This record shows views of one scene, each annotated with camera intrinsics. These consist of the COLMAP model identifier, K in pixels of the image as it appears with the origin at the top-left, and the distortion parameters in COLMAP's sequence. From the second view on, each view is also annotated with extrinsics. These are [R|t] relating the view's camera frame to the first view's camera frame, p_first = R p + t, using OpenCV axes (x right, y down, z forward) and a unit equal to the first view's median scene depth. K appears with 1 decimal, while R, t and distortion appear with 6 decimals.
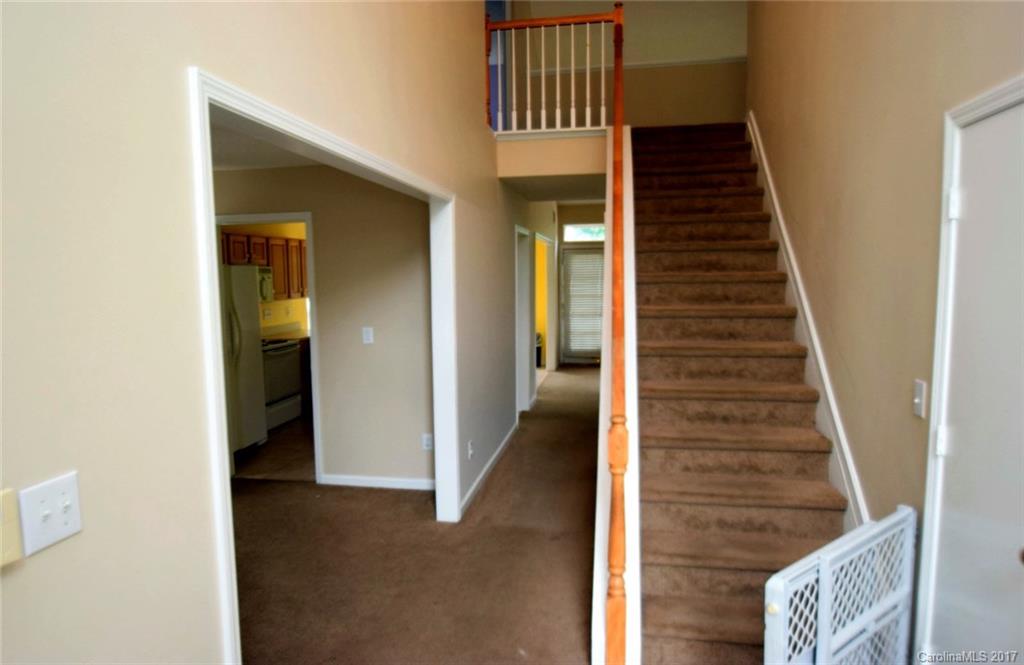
lens RADIAL K [[656.1, 0, 512.0], [0, 656.1, 332.5], [0, 0, 1]] dist [-0.006714, -0.002845]
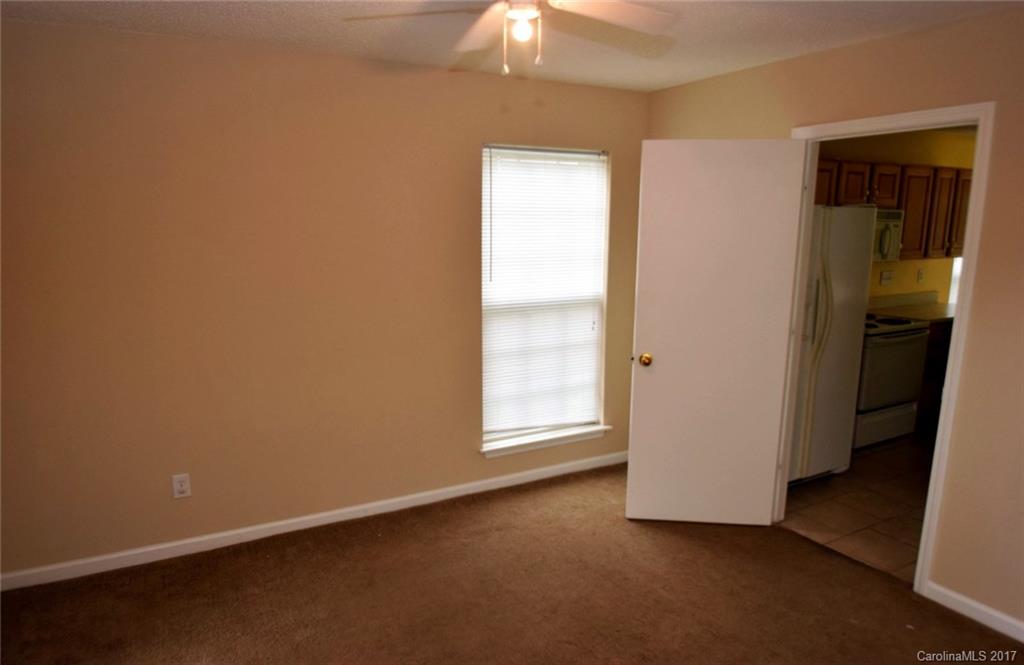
lens RADIAL K [[656.1, 0, 512.0], [0, 656.1, 332.5], [0, 0, 1]] dist [-0.006714, -0.002845]
pose [[0.620462, 0.163385, -0.767028, -0.080079], [-0.094420, 0.986506, 0.133758, -0.027920], [0.778532, -0.010569, 0.627517, 0.263291]]
